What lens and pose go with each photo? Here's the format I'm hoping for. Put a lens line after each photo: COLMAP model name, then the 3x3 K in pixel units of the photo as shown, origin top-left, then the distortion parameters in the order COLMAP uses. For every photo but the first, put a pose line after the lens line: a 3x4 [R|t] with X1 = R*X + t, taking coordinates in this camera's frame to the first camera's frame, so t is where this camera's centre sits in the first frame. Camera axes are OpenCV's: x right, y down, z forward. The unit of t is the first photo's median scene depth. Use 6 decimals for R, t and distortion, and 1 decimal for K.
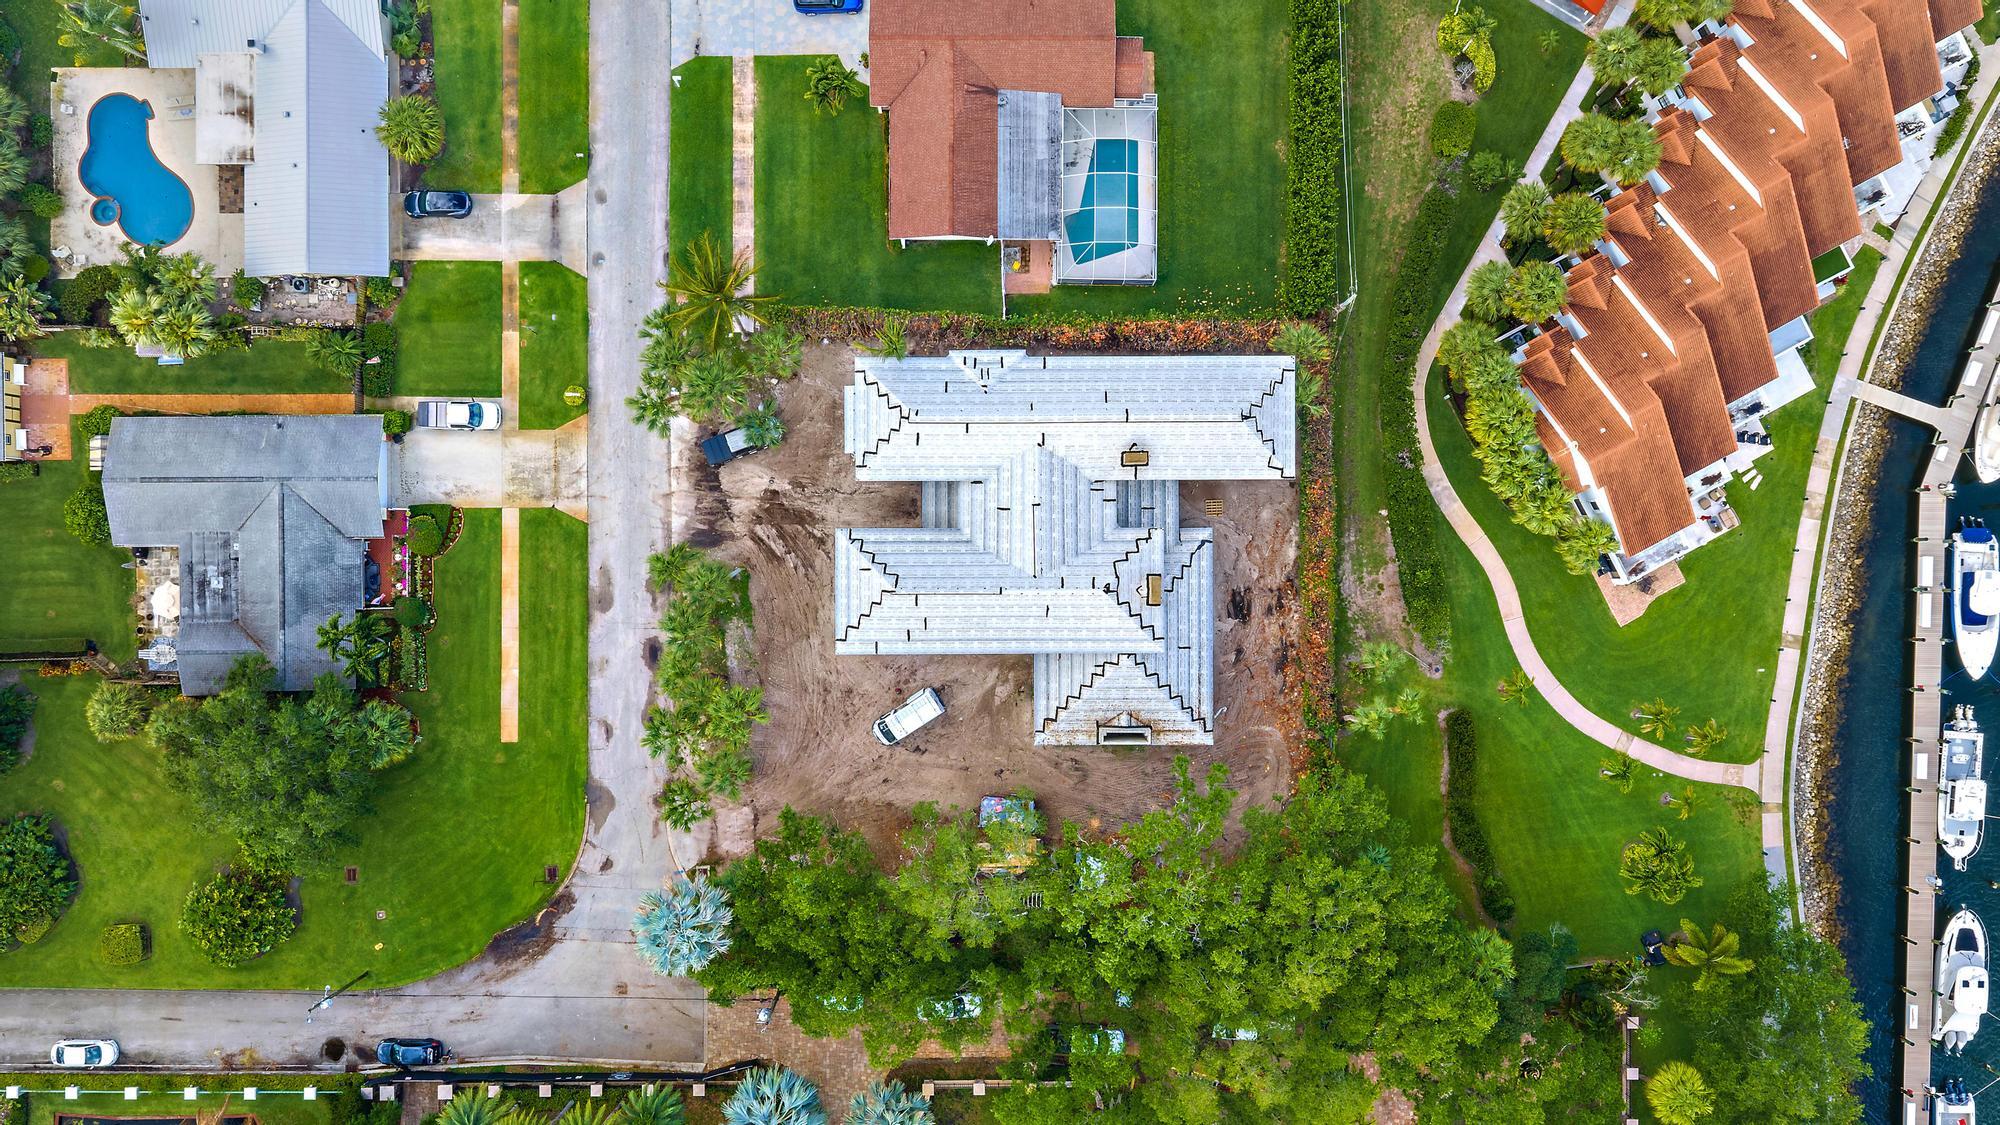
lens RADIAL K [[1667.4, 0, 1009.6], [0, 1667.4, 564.3], [0, 0, 1]] dist [0.028289, -0.046575]
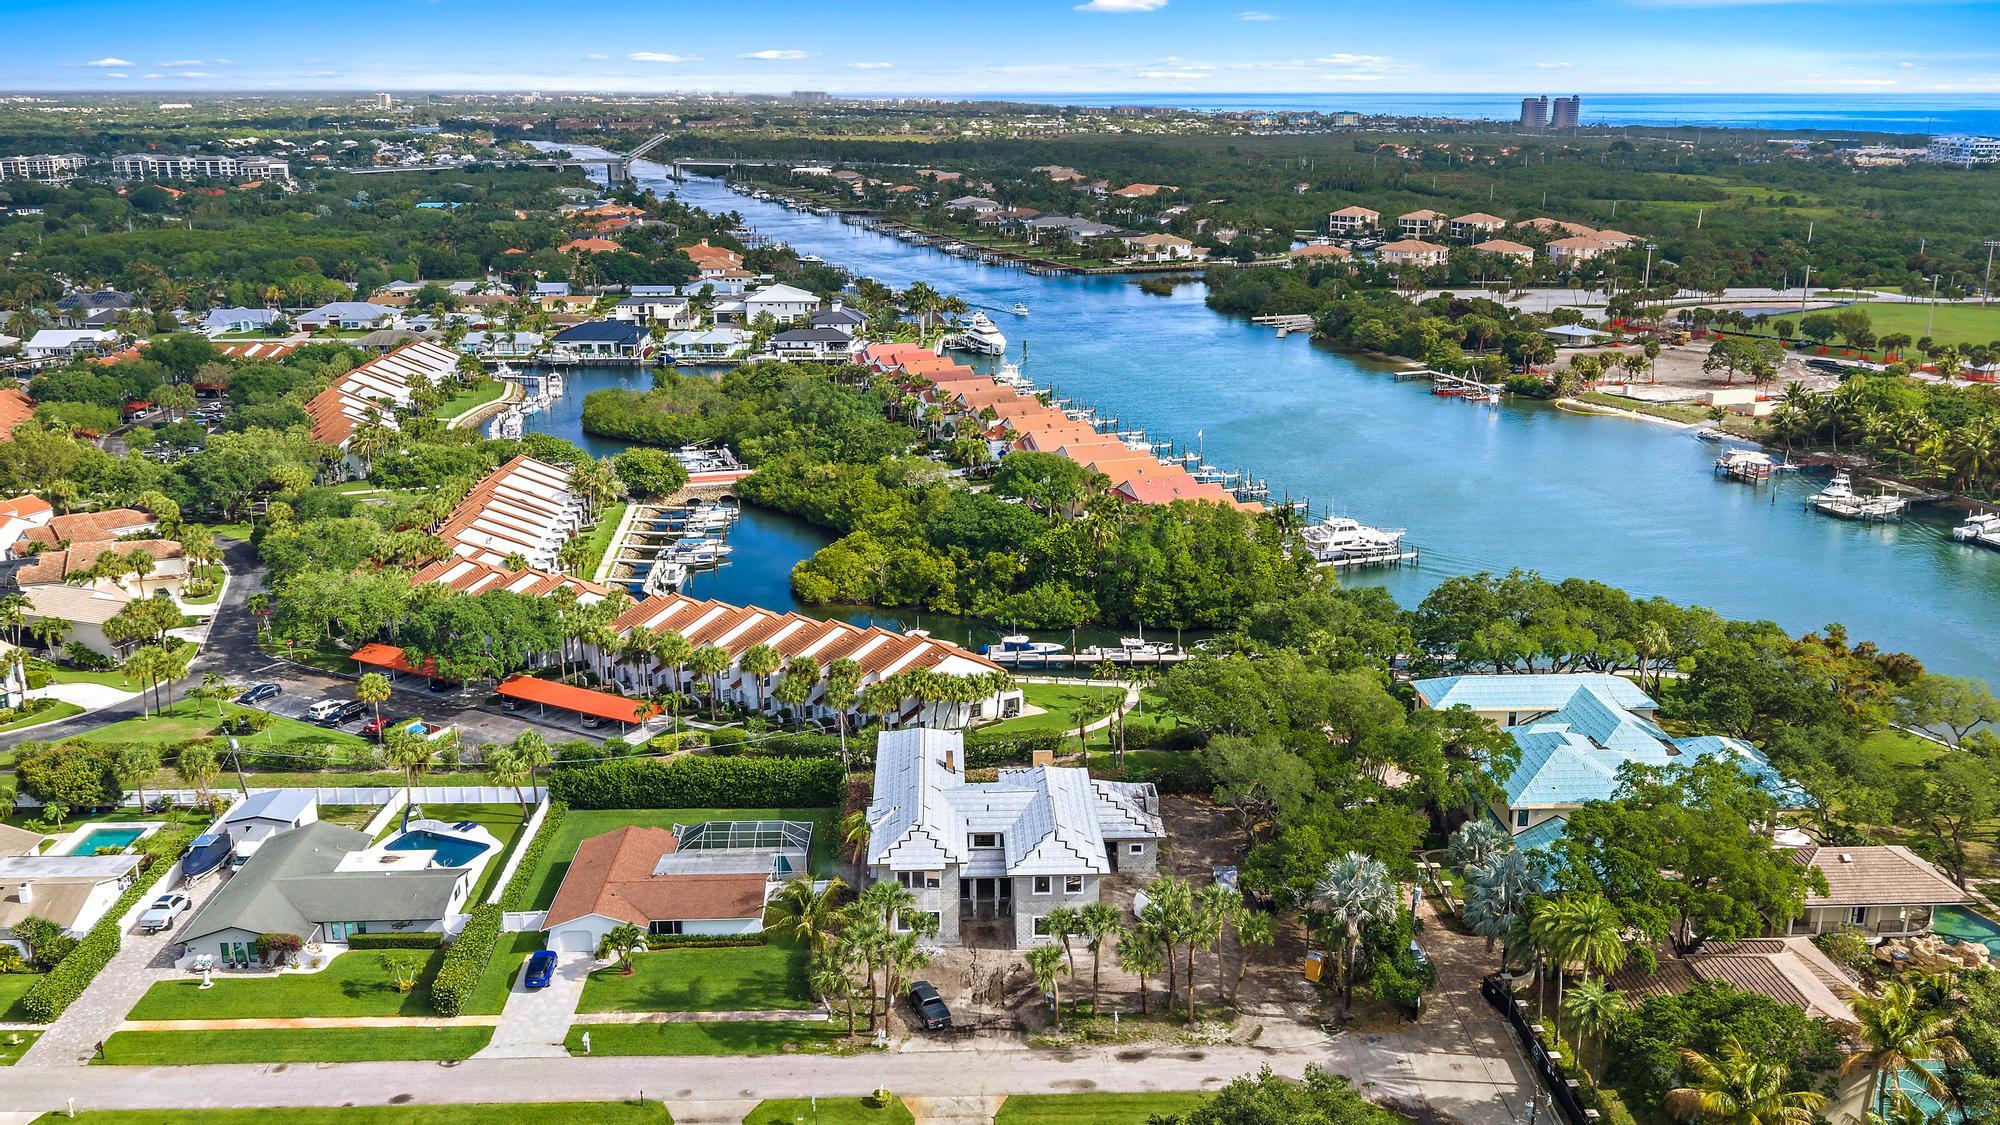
lens RADIAL K [[1667.4, 0, 1009.6], [0, 1667.4, 564.3], [0, 0, 1]] dist [0.028289, -0.046575]
pose [[-0.038459, -0.282450, 0.958511, -1.127506], [0.999260, -0.010296, 0.037059, -0.058026], [-0.000598, 0.959227, 0.282637, 0.409567]]
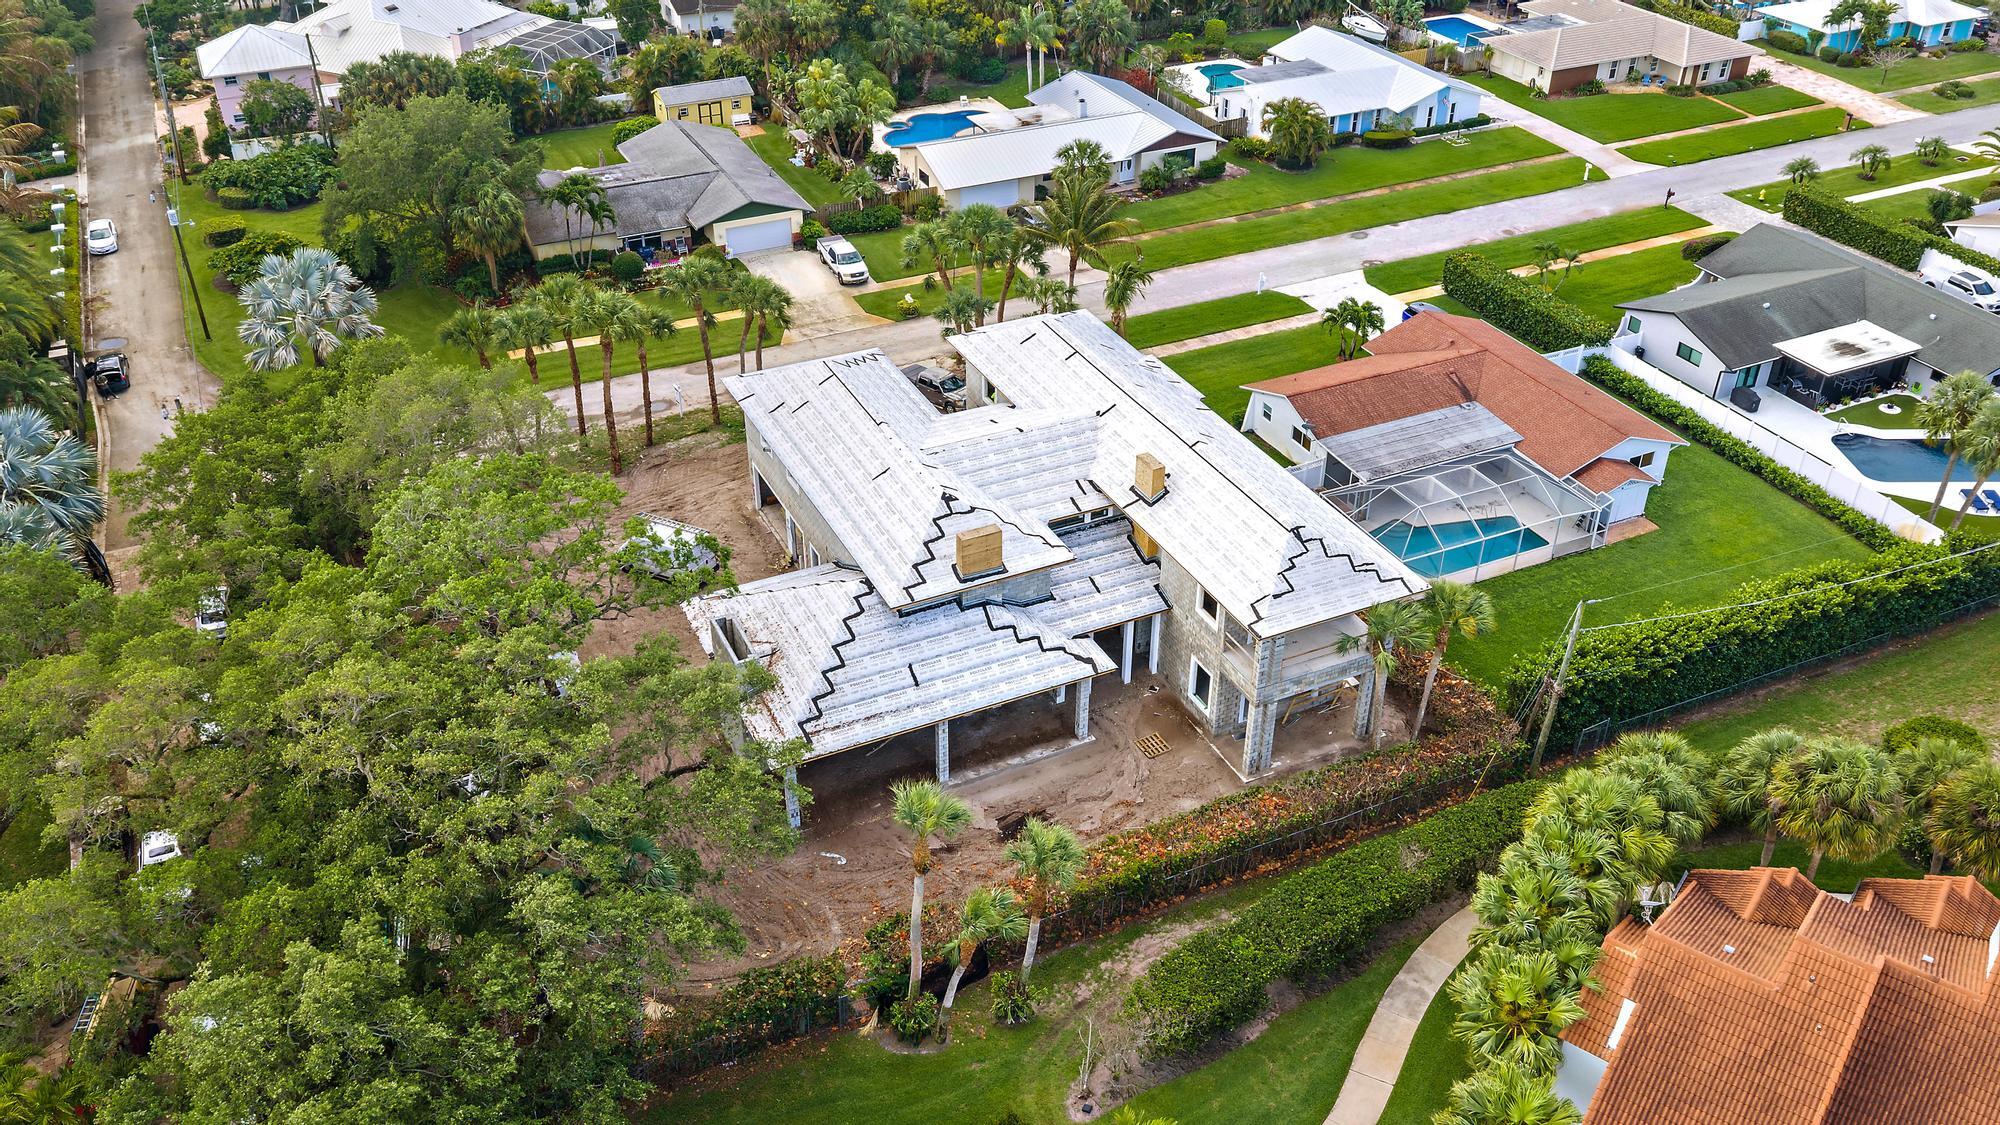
lens RADIAL K [[1656.3, 0, 1006.2], [0, 1656.3, 568.5], [0, 0, 1]] dist [0.029890, -0.055505]
pose [[0.433171, 0.490952, -0.755863, 0.513957], [-0.901310, 0.234091, -0.364476, 0.213147], [-0.002000, 0.839147, 0.543901, 0.625666]]
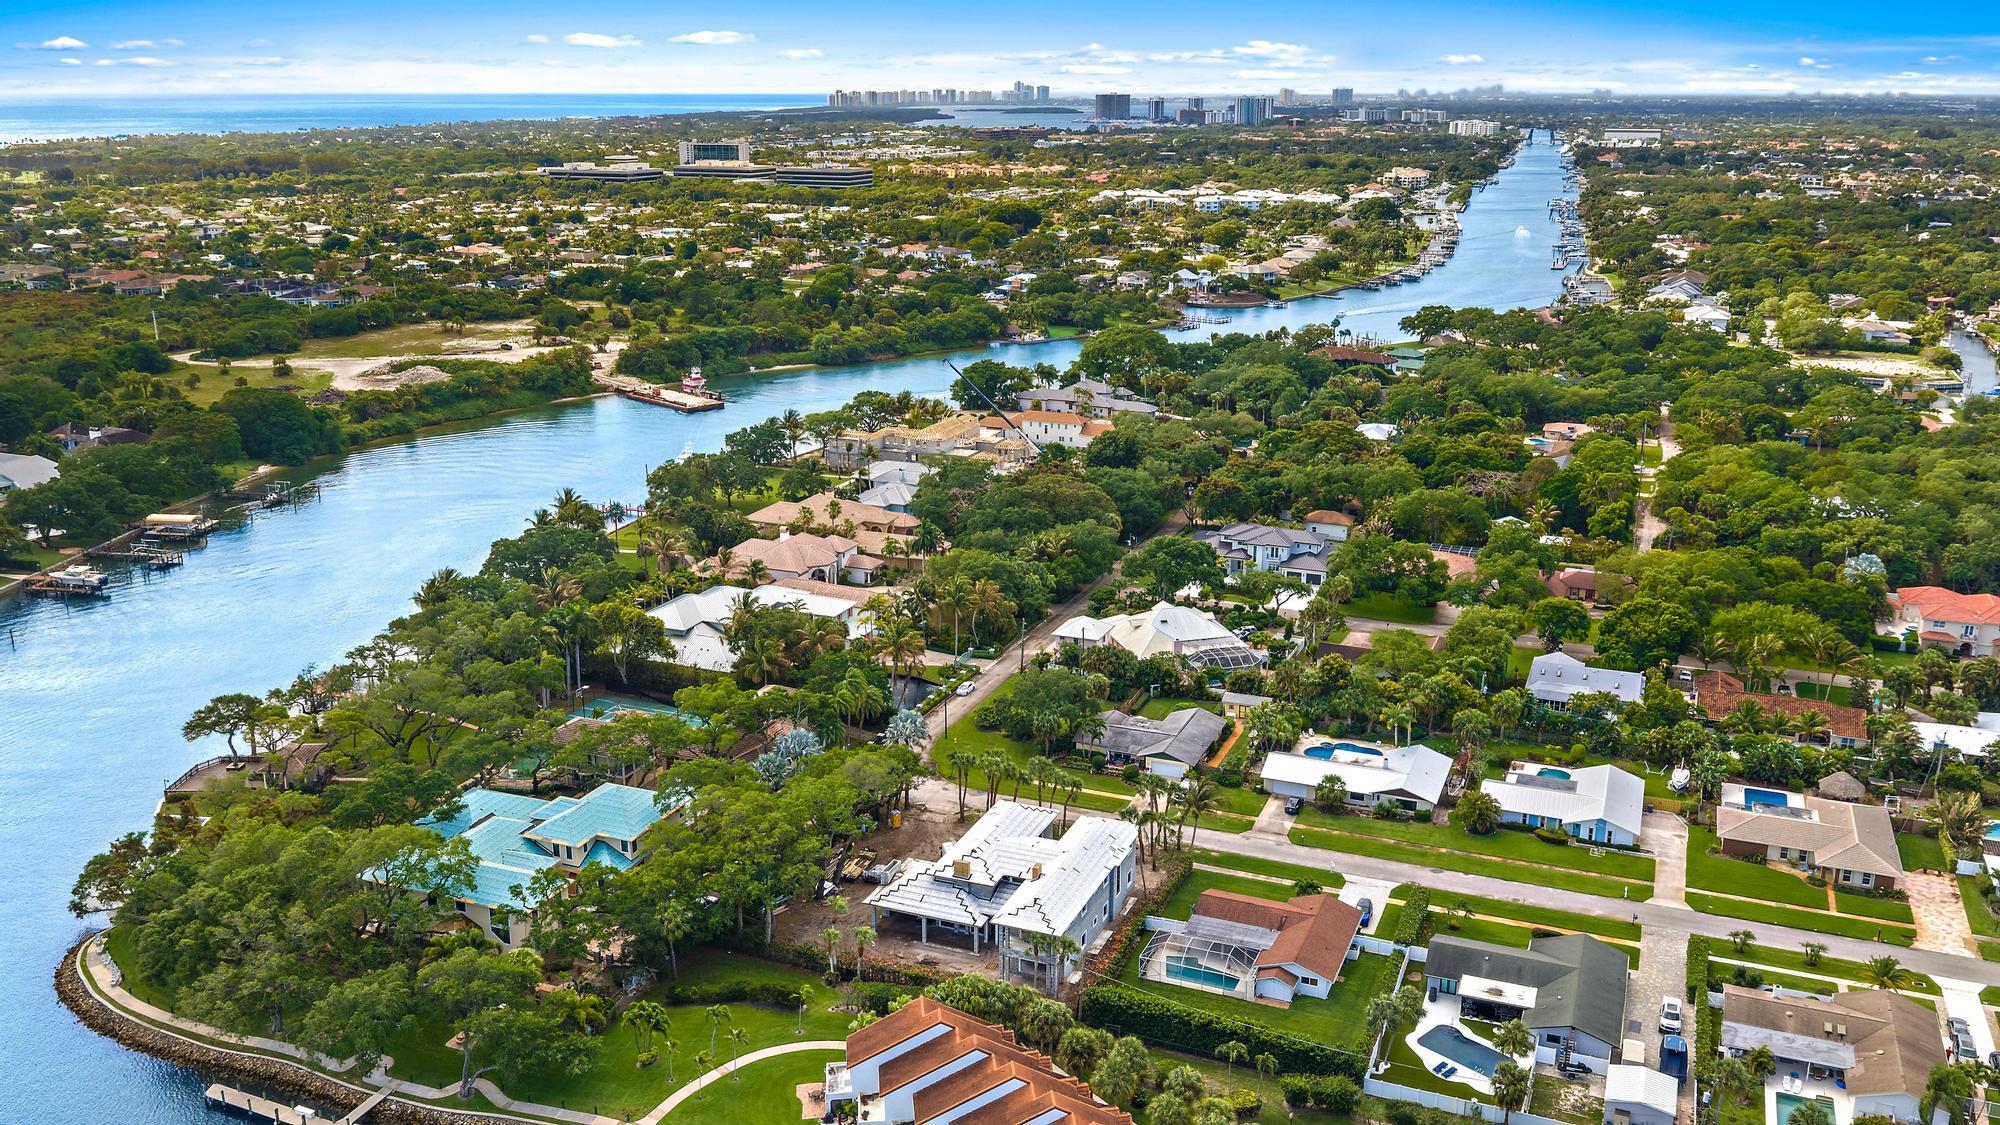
lens RADIAL K [[1667.4, 0, 1009.6], [0, 1667.4, 564.3], [0, 0, 1]] dist [0.028289, -0.046575]
pose [[-0.380416, 0.251044, -0.890090, 1.420480], [-0.924805, -0.107860, 0.364832, -0.580969], [-0.004416, 0.961948, 0.273198, 0.205408]]
